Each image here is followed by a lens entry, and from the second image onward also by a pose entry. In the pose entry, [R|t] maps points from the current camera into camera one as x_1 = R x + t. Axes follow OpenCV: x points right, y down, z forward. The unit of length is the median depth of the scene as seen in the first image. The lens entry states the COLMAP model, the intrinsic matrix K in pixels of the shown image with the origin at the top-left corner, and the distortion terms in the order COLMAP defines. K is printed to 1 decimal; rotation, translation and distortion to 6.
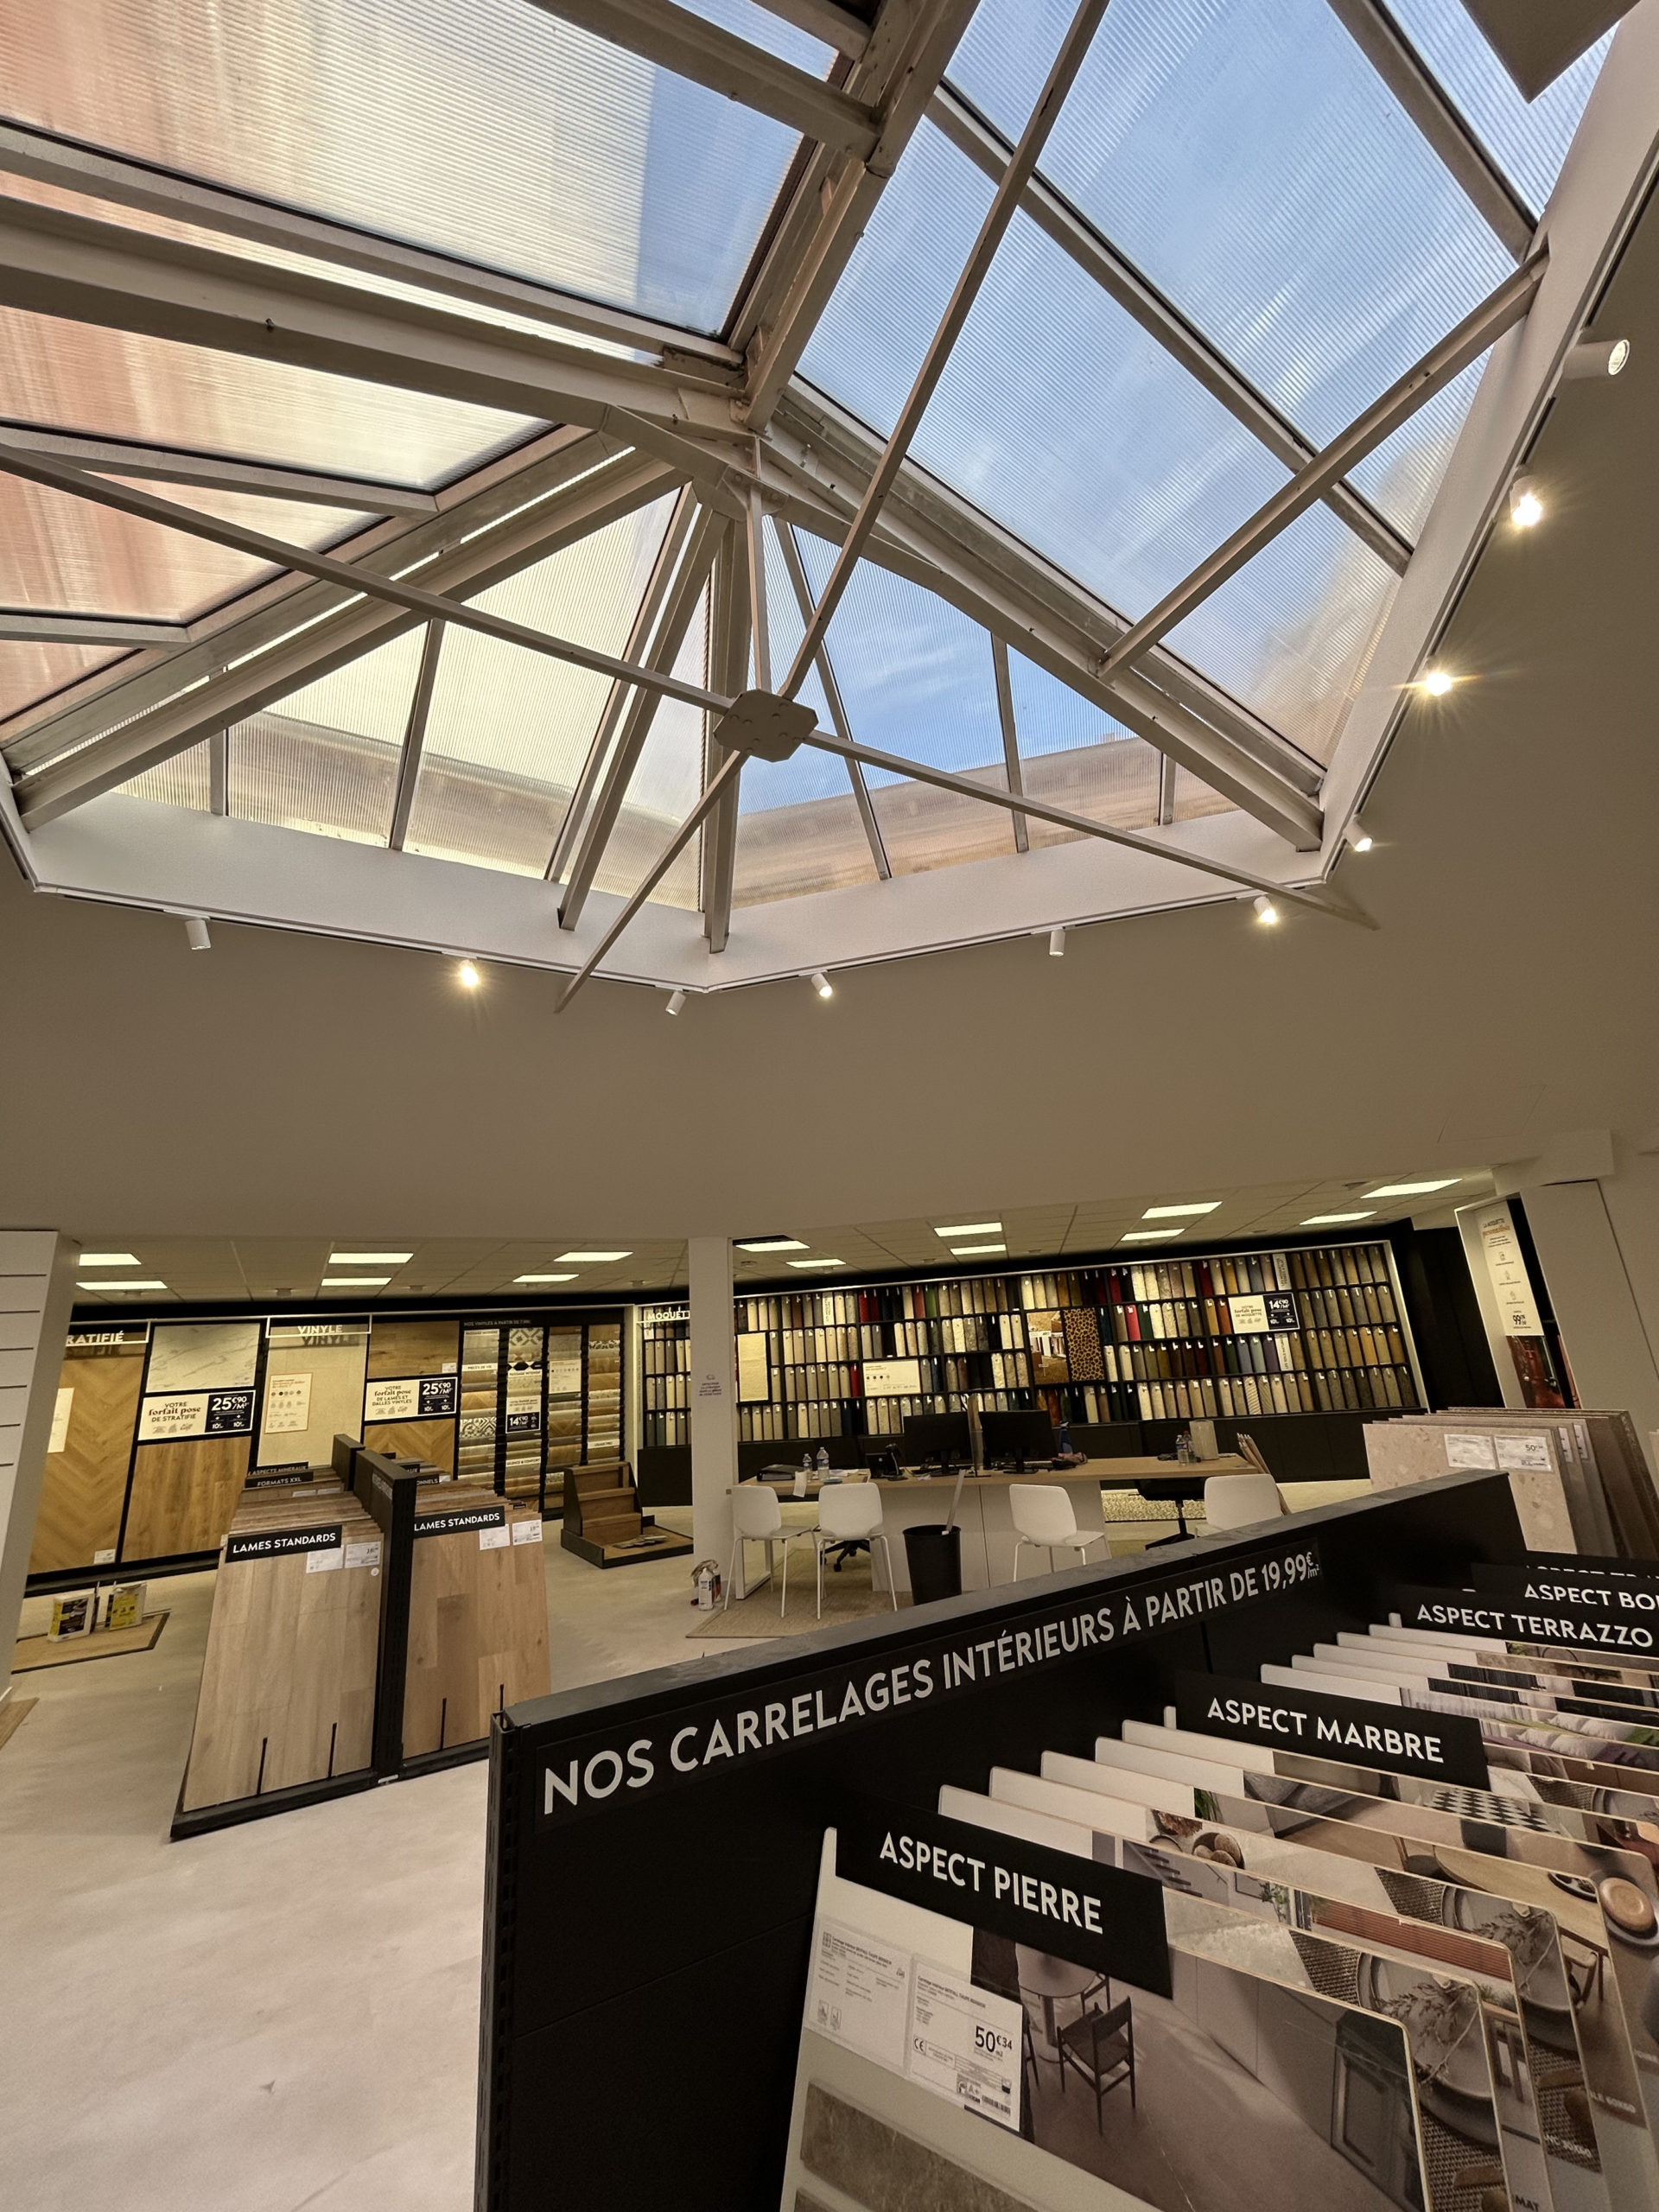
lens RADIAL K [[877.3, 0, 832.8], [0, 877.3, 1107.2], [0, 0, 1]] dist [0.002292, -0.000561]
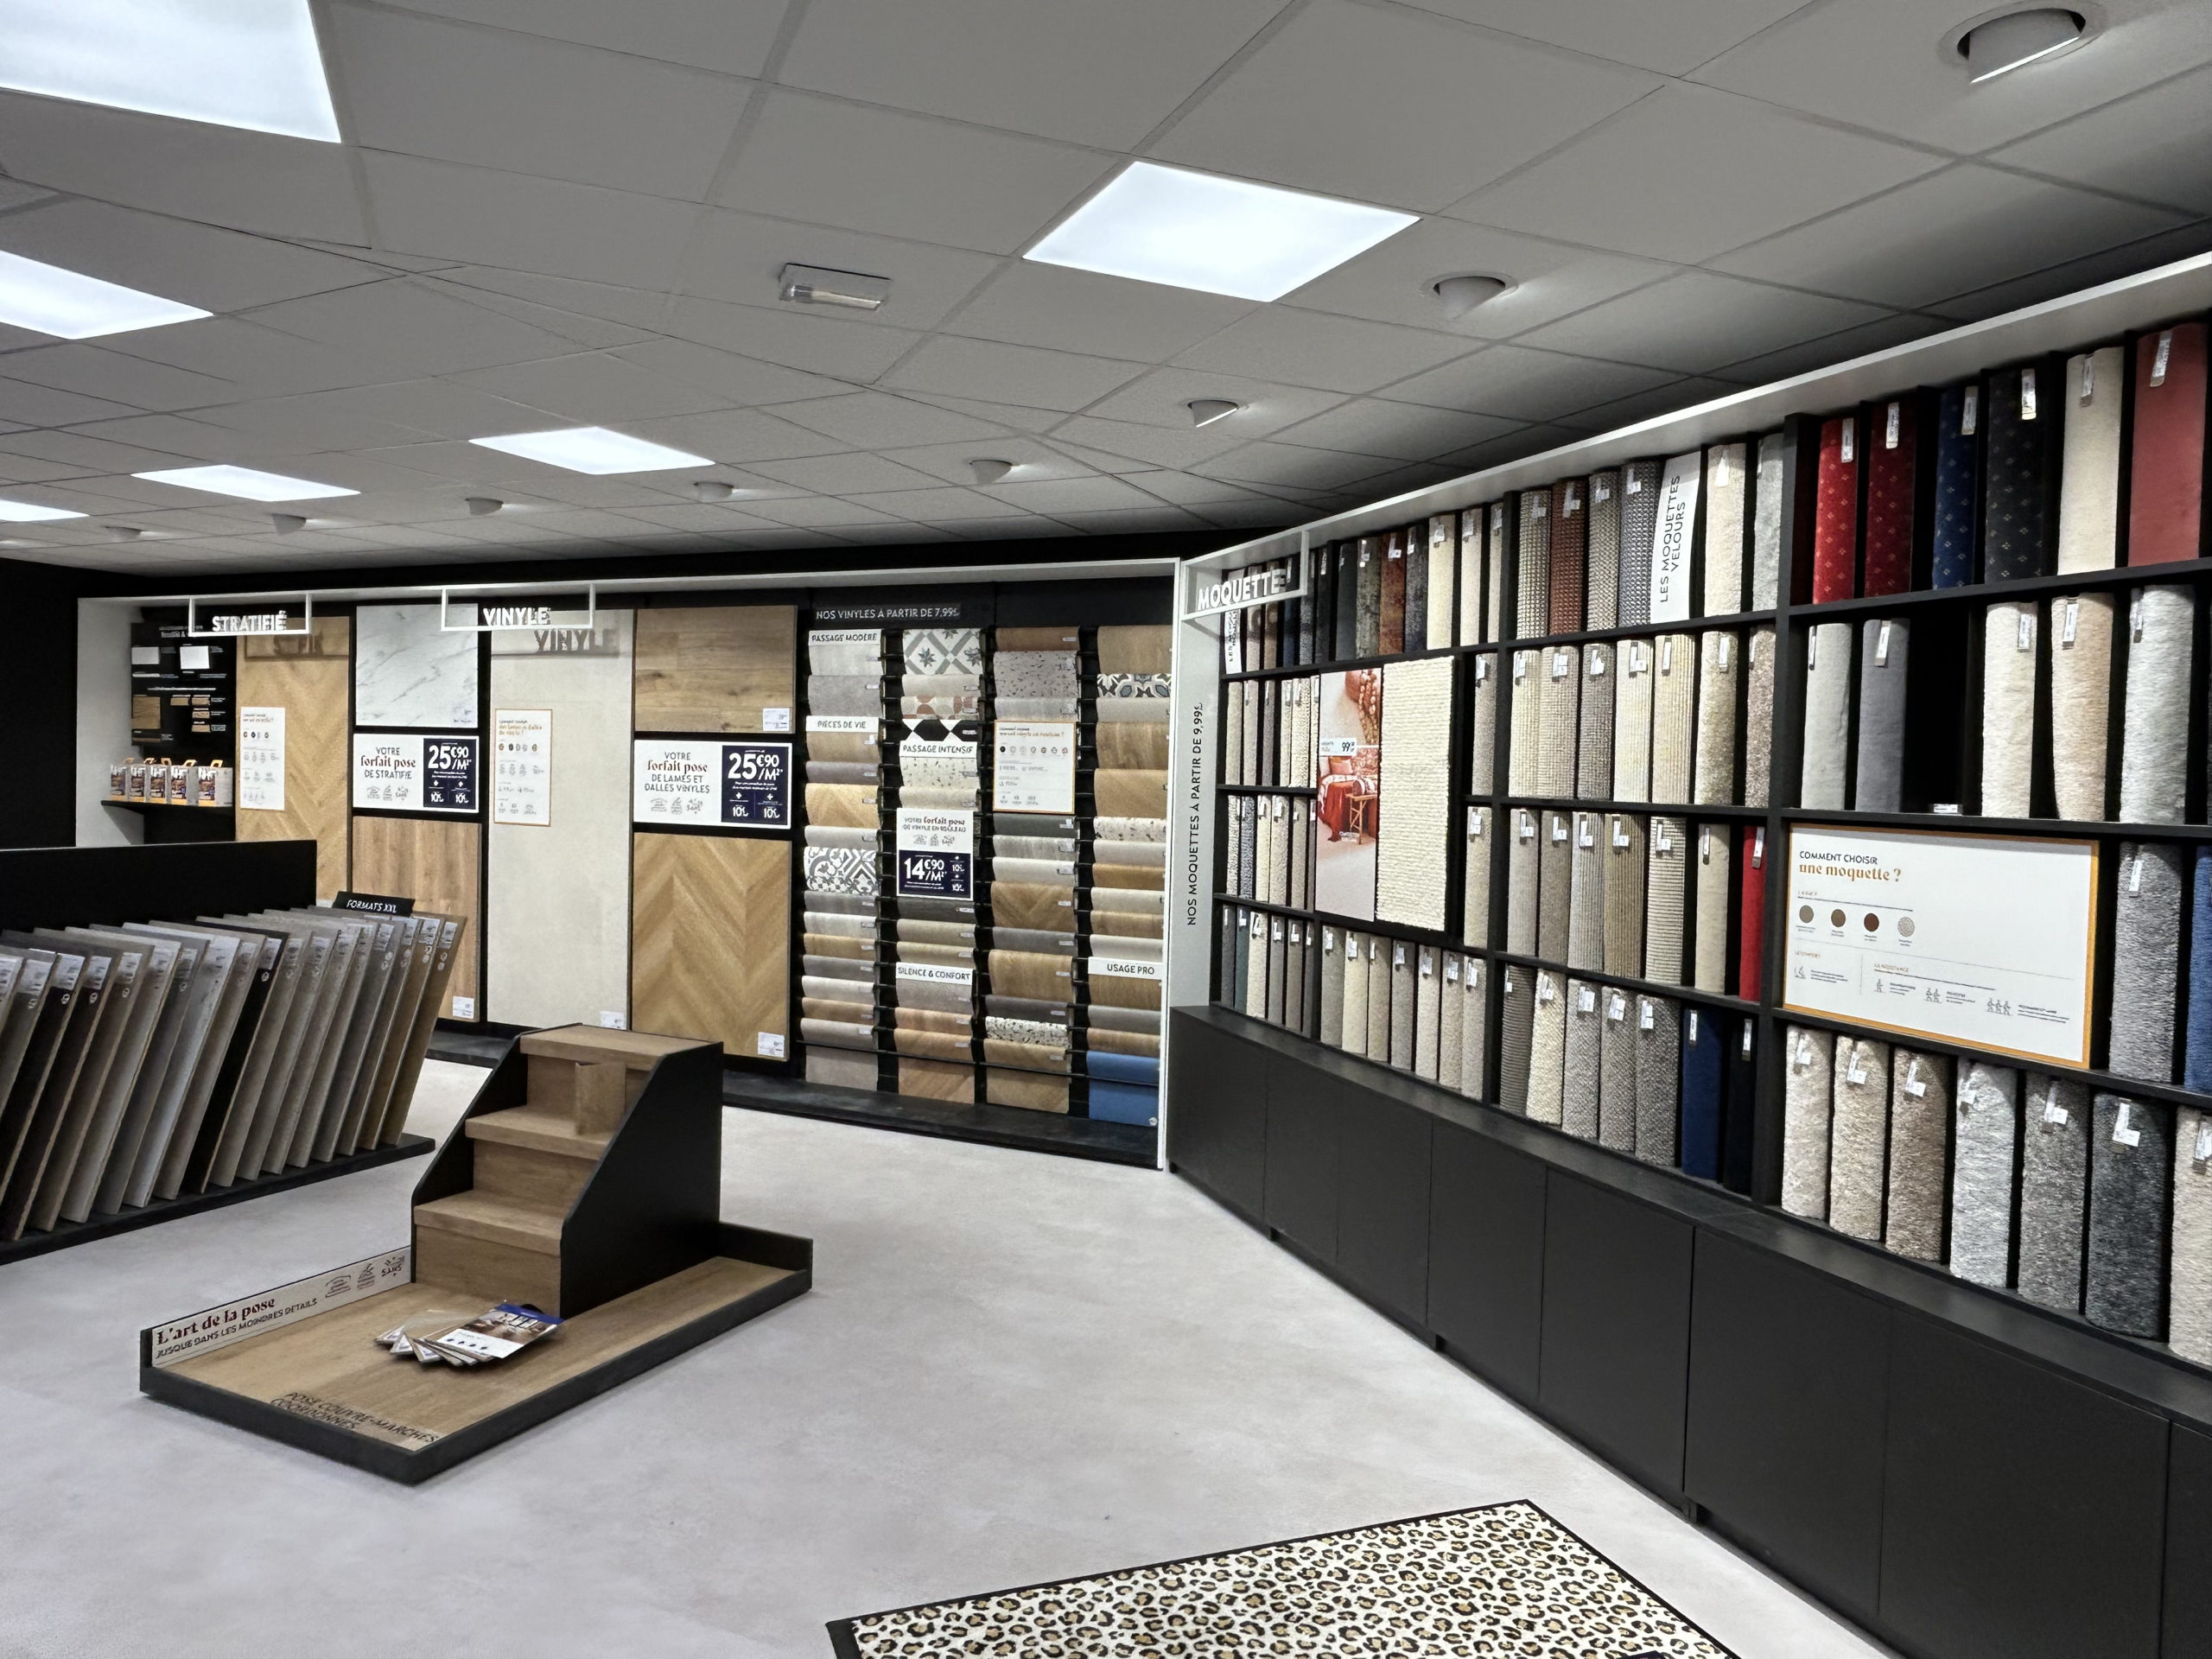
lens RADIAL K [[1482.2, 0, 1104.8], [0, 1482.2, 828.5], [0, 0, 1]] dist [0.021360, -0.010883]
pose [[0.558447, 0.115545, -0.821454, 0.207993], [0.163031, 0.955652, 0.245254, 0.199571], [0.813362, -0.270884, 0.514844, 0.749182]]
